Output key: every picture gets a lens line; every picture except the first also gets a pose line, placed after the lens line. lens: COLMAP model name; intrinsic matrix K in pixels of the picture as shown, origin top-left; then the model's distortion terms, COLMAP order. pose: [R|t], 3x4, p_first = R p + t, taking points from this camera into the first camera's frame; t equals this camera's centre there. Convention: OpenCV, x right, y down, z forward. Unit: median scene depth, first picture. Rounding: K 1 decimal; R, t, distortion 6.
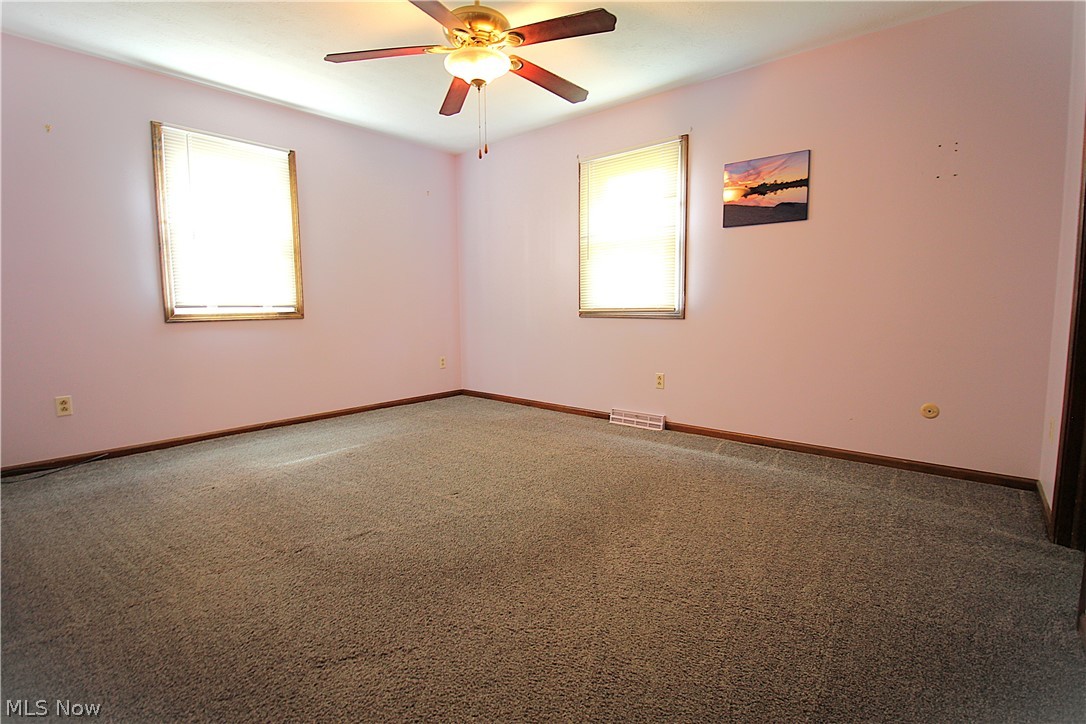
lens RADIAL K [[508.3, 0, 543.0], [0, 508.3, 359.1], [0, 0, 1]] dist [0.001122, 0.000035]
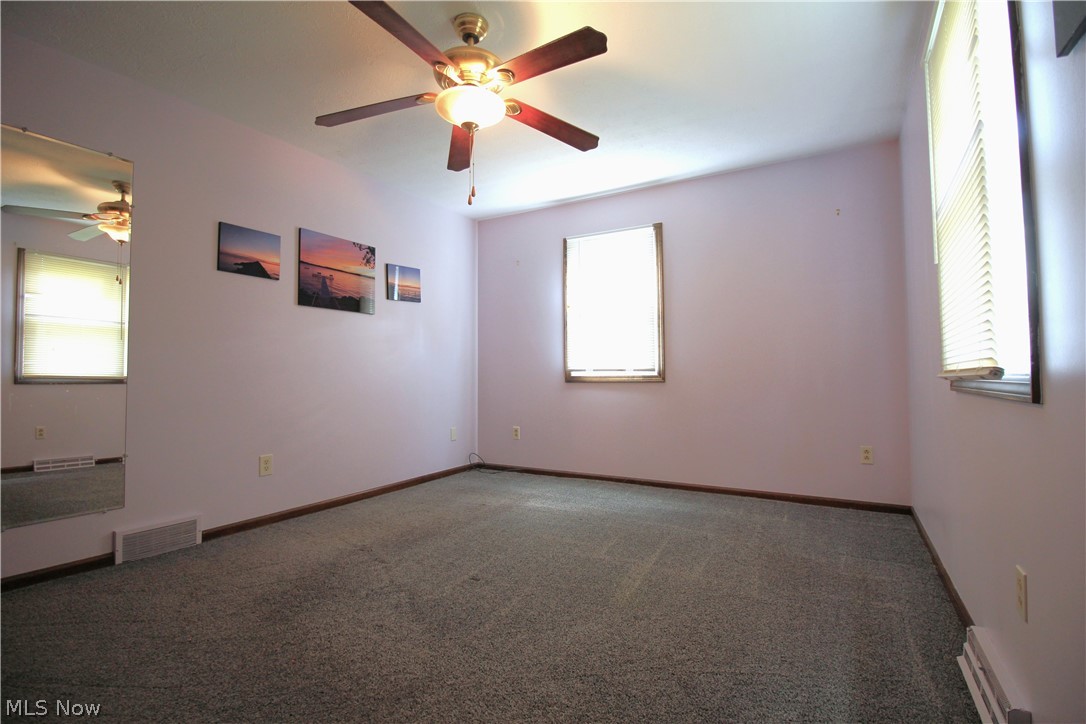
lens RADIAL K [[508.3, 0, 543.9], [0, 508.3, 359.5], [0, 0, 1]] dist [0.001122, 0.000035]
pose [[0.191734, -0.017198, -0.981296, 0.503448], [-0.100752, 0.994219, -0.037110, -0.067950], [0.976262, 0.105983, 0.188892, 0.615863]]
